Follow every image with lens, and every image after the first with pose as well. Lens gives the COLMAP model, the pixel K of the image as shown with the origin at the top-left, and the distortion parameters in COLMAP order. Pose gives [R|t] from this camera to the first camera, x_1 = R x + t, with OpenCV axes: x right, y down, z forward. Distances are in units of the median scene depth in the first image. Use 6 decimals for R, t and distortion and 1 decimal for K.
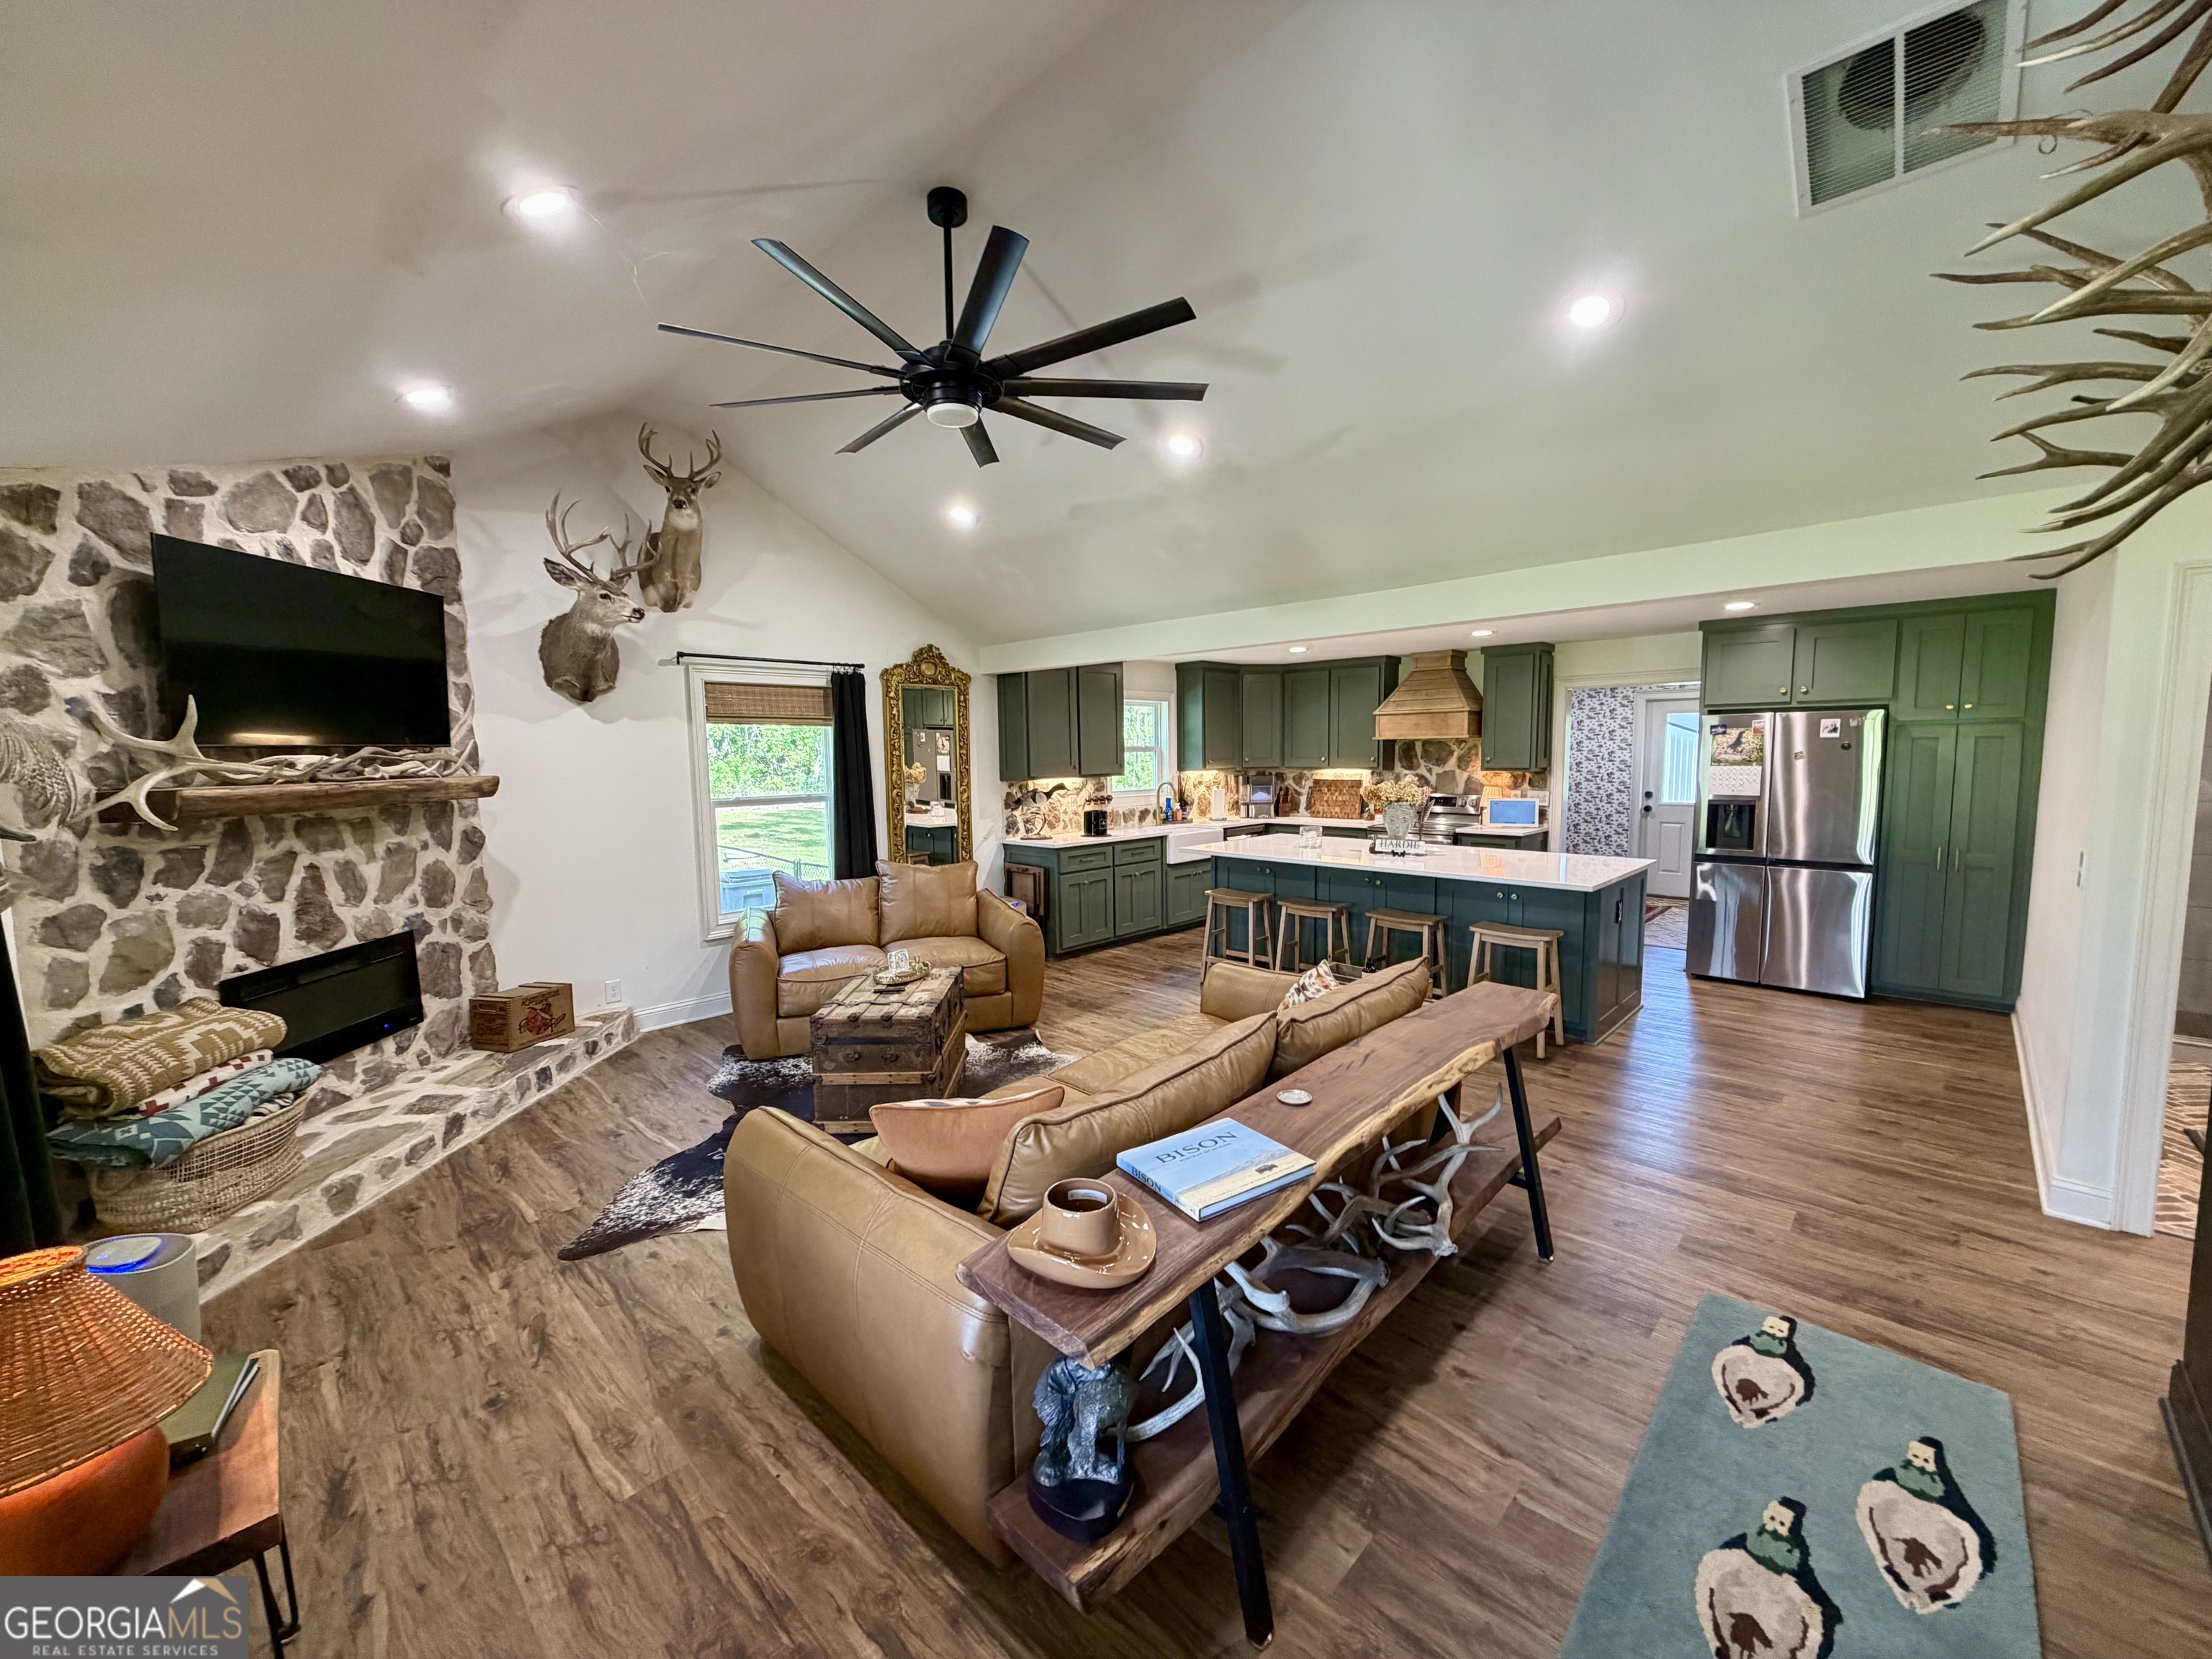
lens RADIAL K [[877.0, 0, 1096.1], [0, 877.0, 834.8], [0, 0, 1]] dist [0.001103, -0.000074]
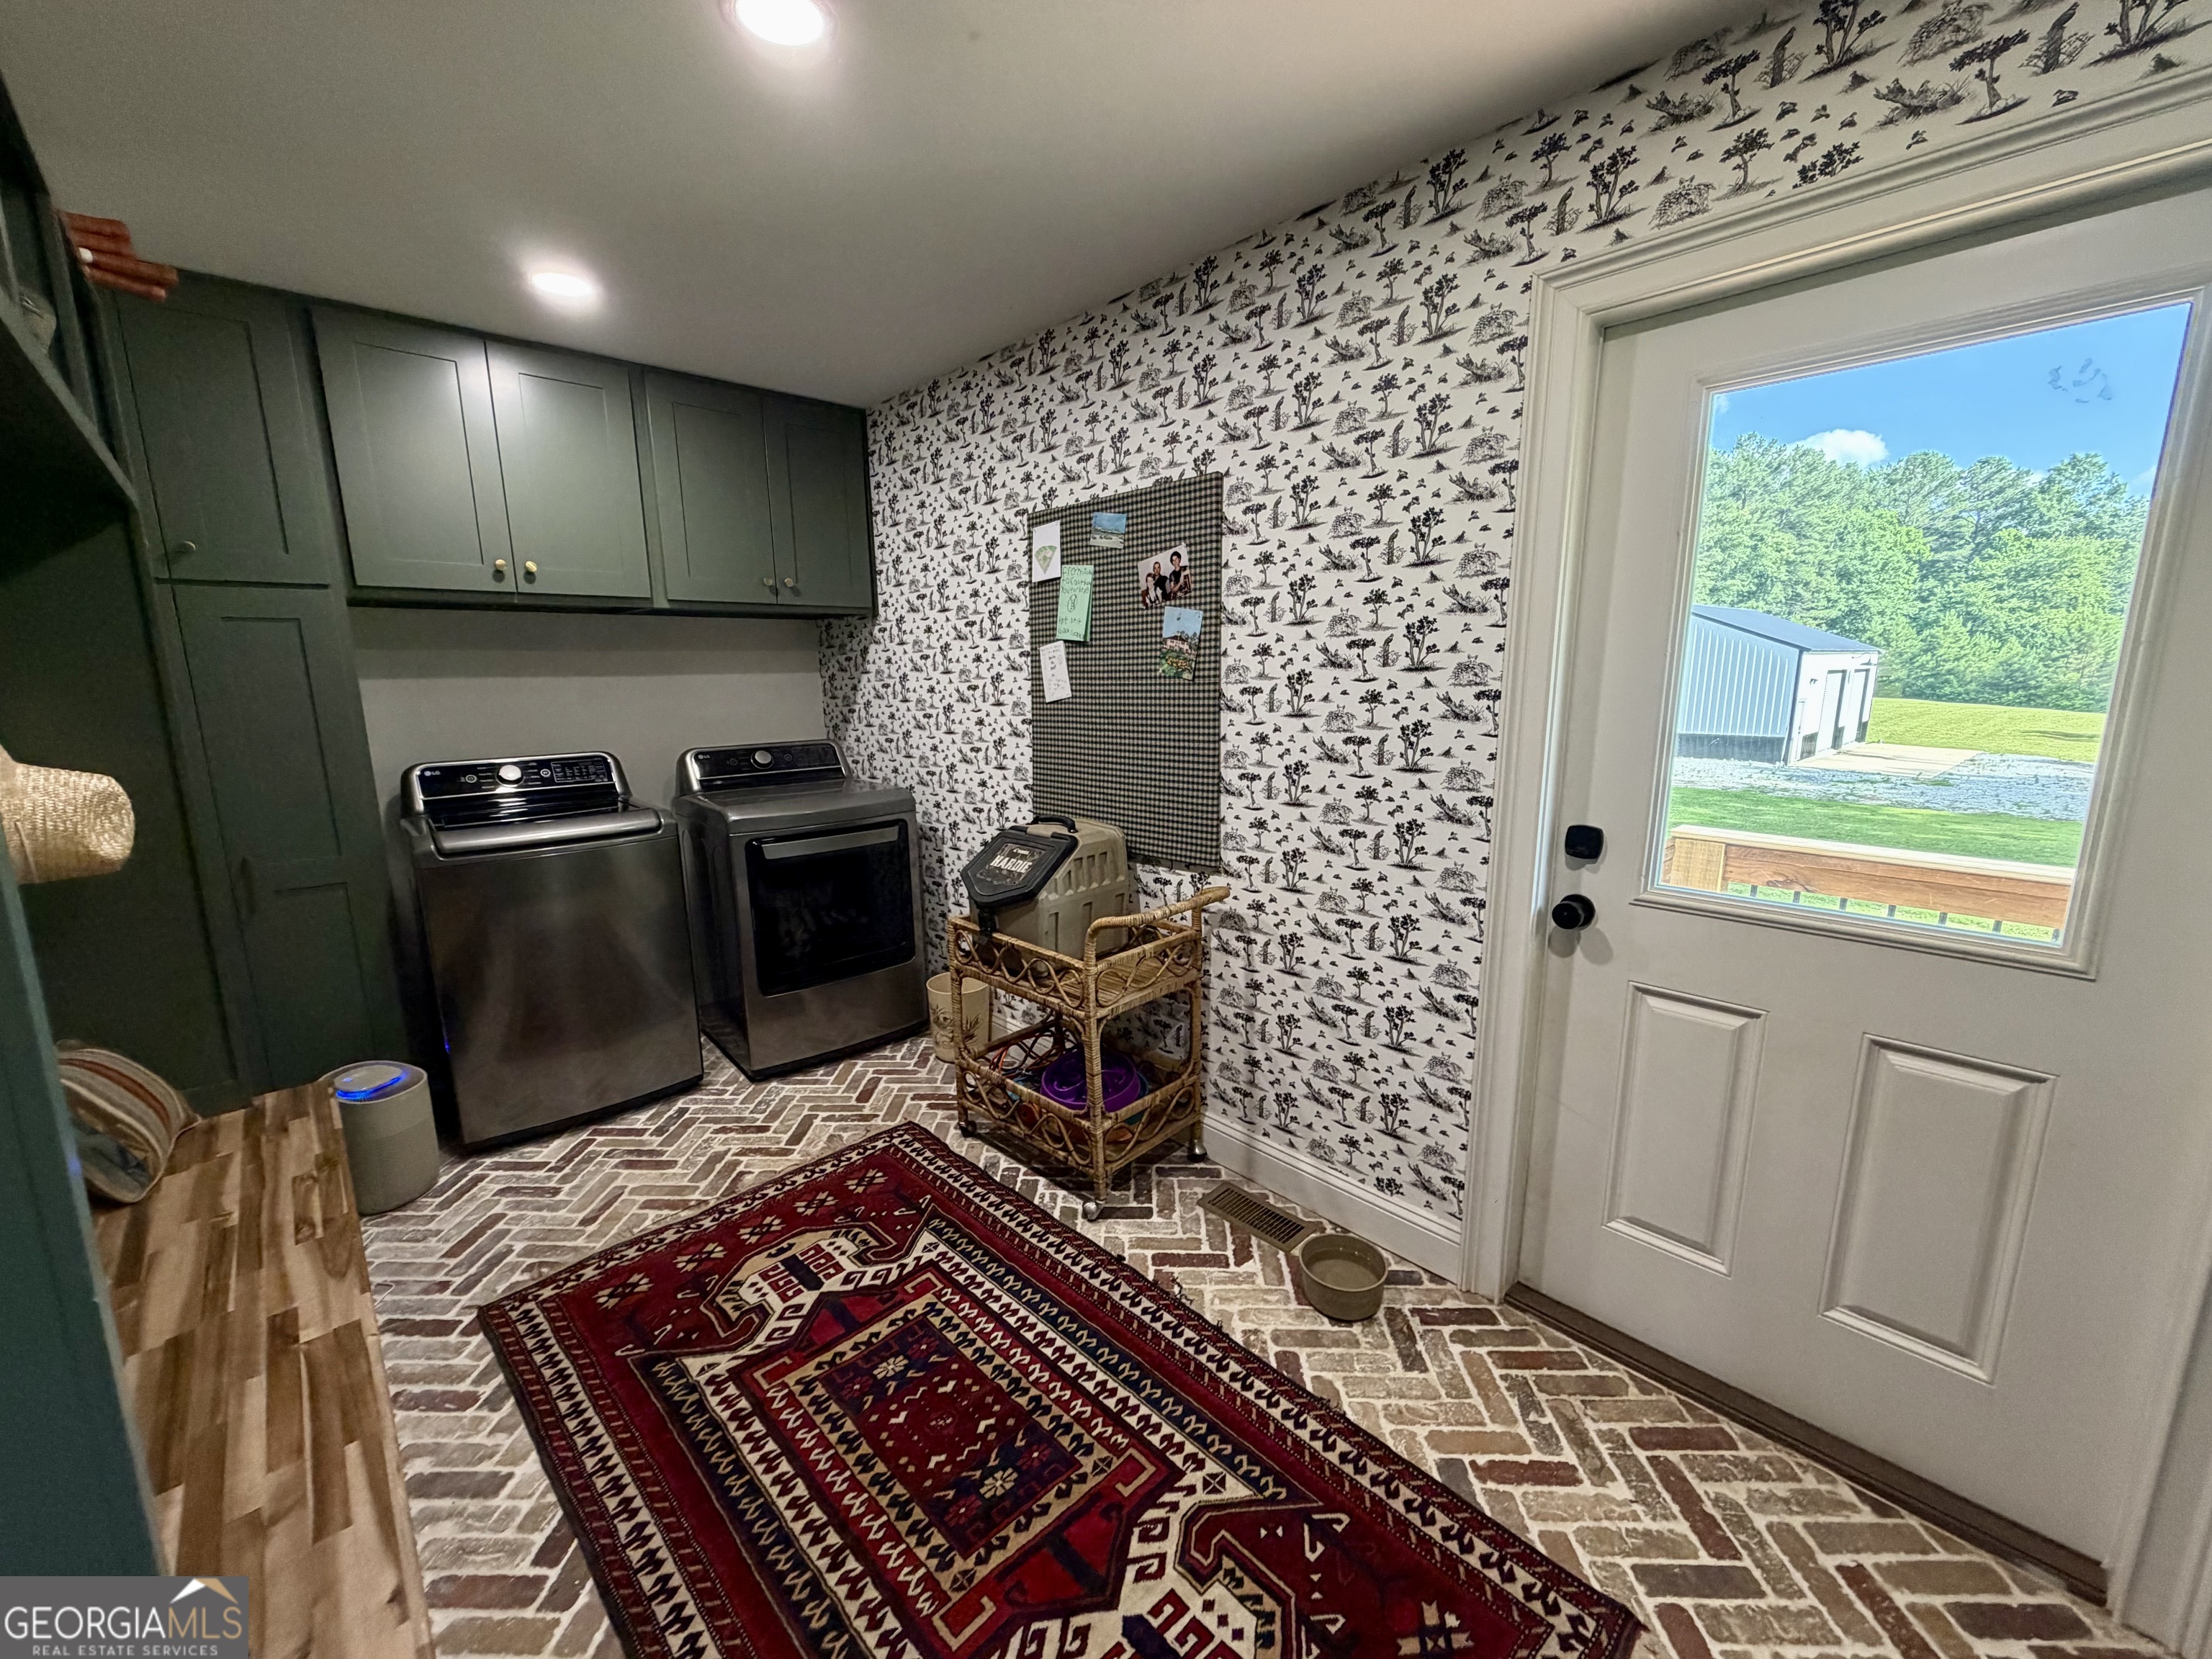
lens RADIAL K [[877.0, 0, 1100.7], [0, 877.0, 835.7], [0, 0, 1]] dist [0.001103, -0.000074]
pose [[0.999029, 0.012569, -0.042226, 1.174090], [-0.008553, 0.995536, 0.093990, -0.142929], [0.043219, -0.093537, 0.994677, 1.773954]]
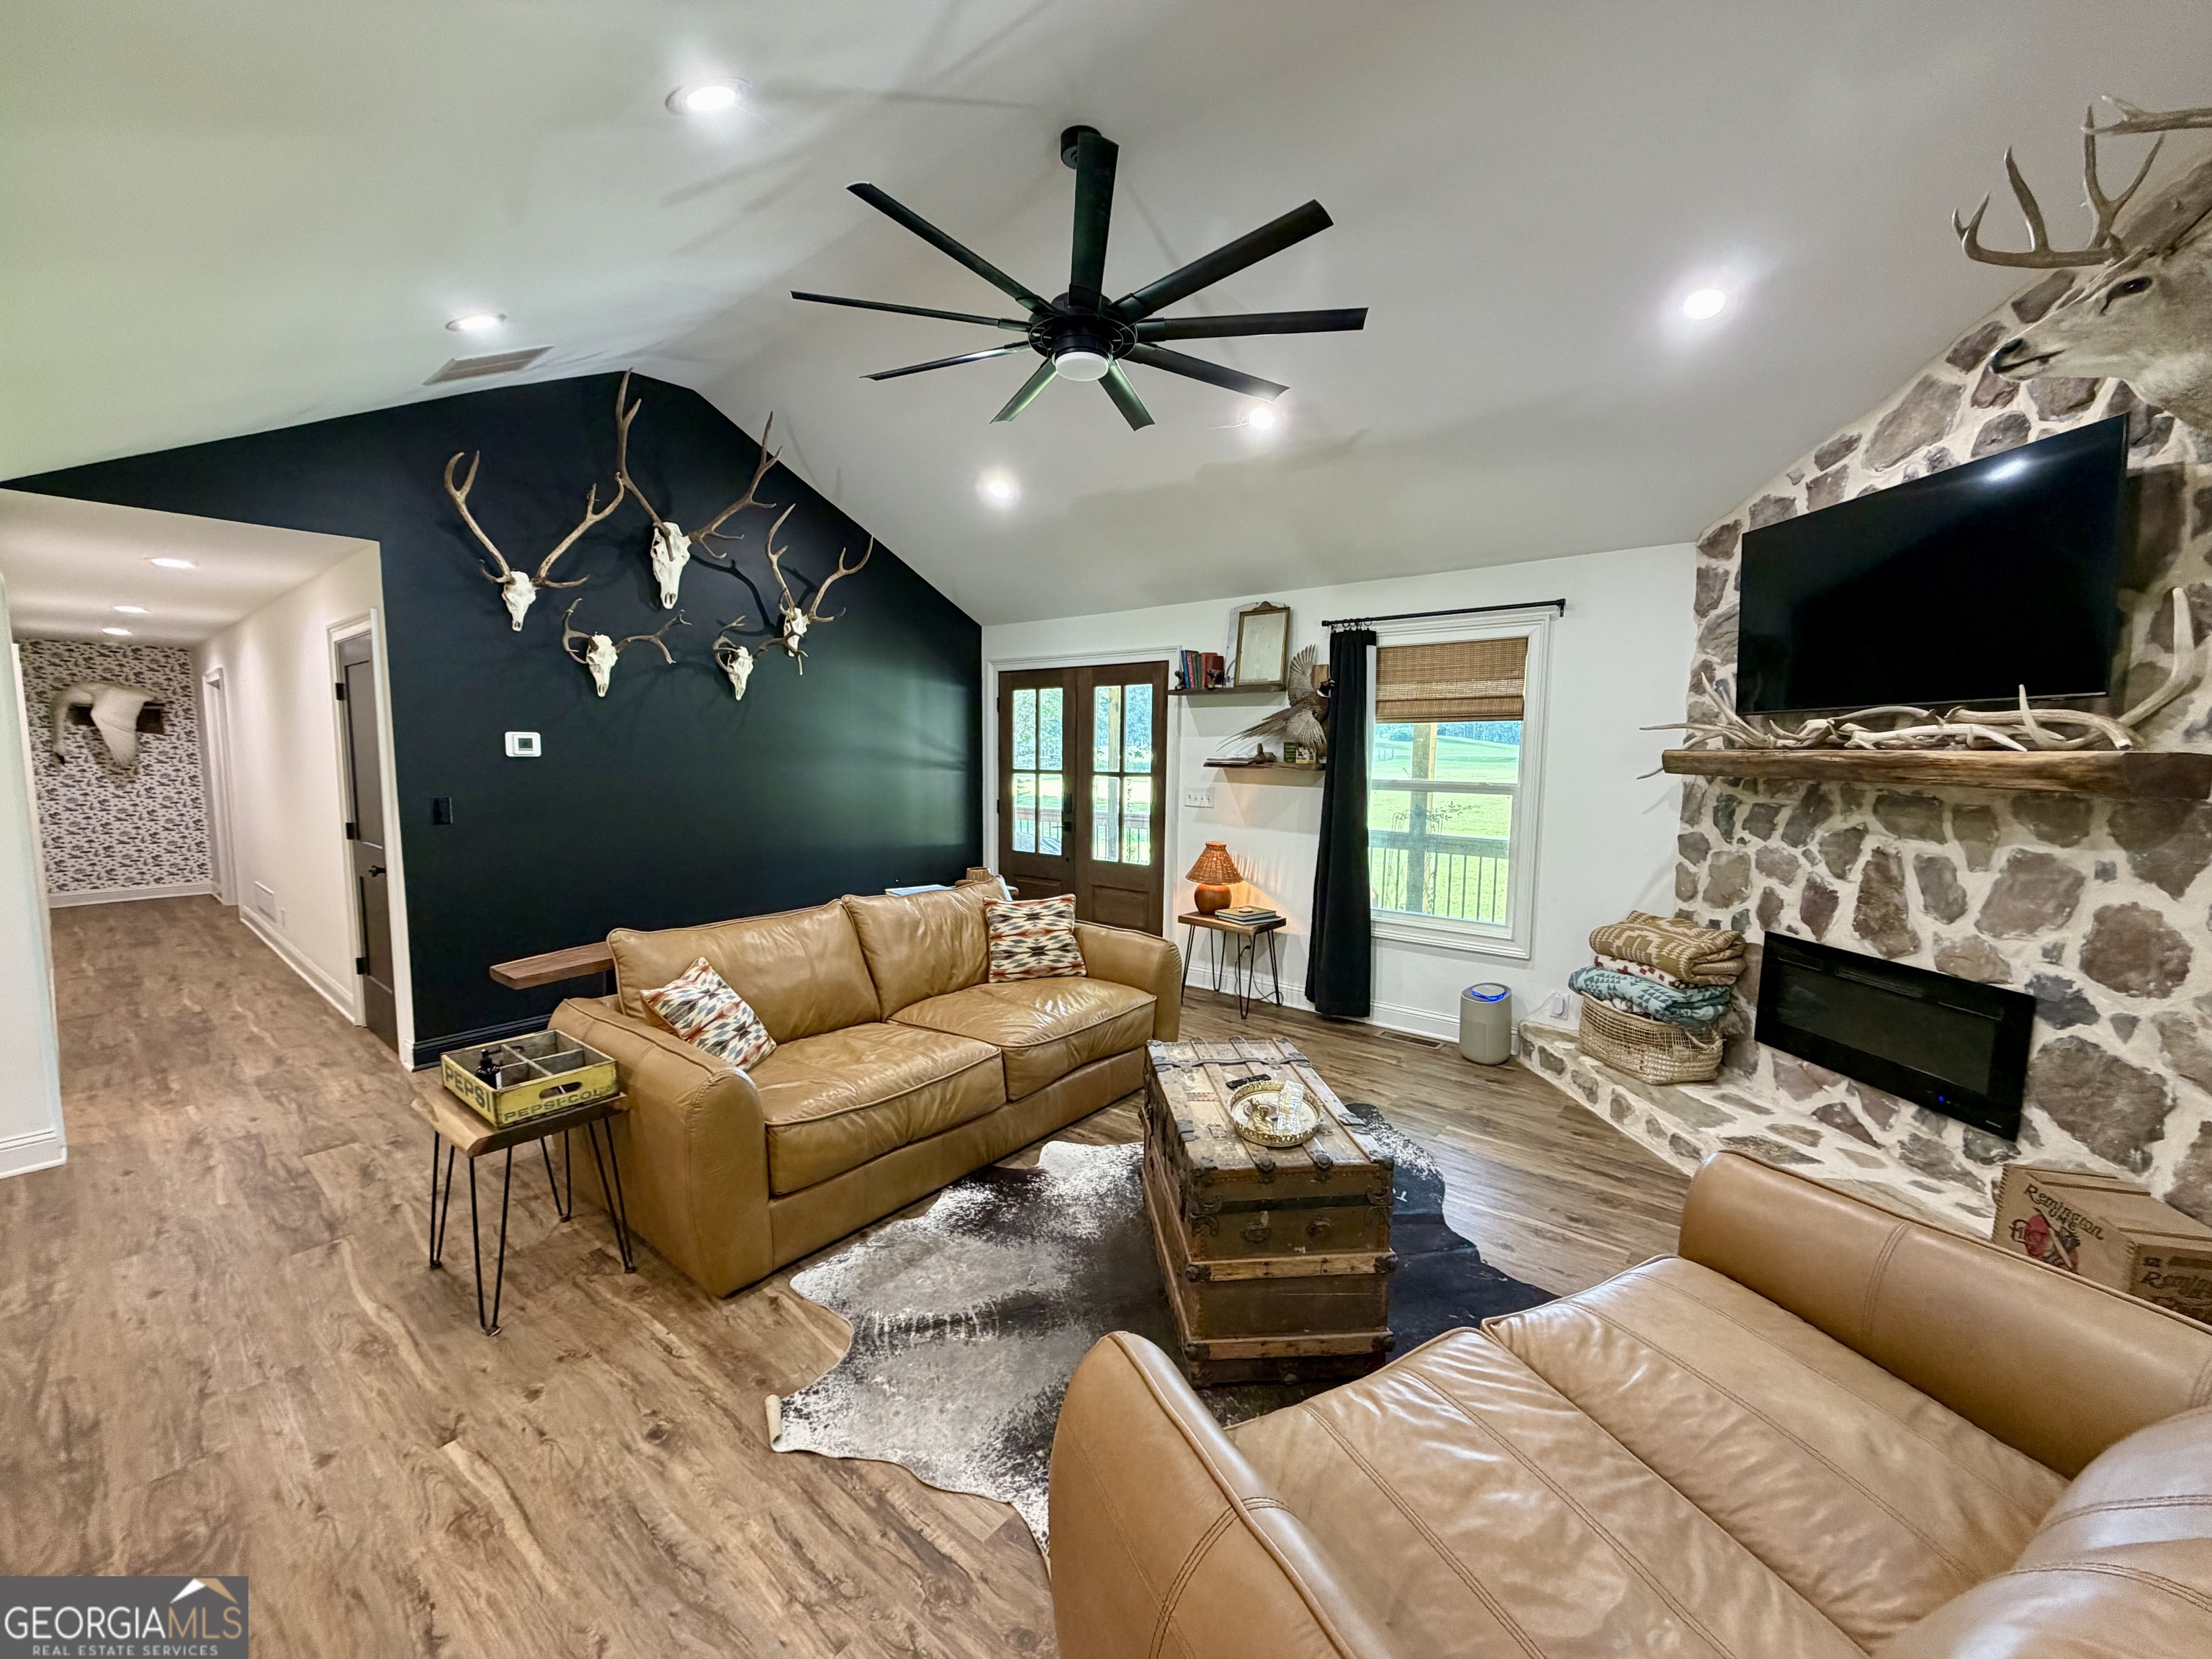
lens RADIAL K [[877.0, 0, 1094.5], [0, 877.0, 833.7], [0, 0, 1]] dist [0.001103, -0.000074]
pose [[-0.996774, 0.015858, -0.078678, -0.070028], [0.000196, 0.980763, 0.195200, -0.126584], [0.080260, 0.194555, -0.977602, 1.541136]]
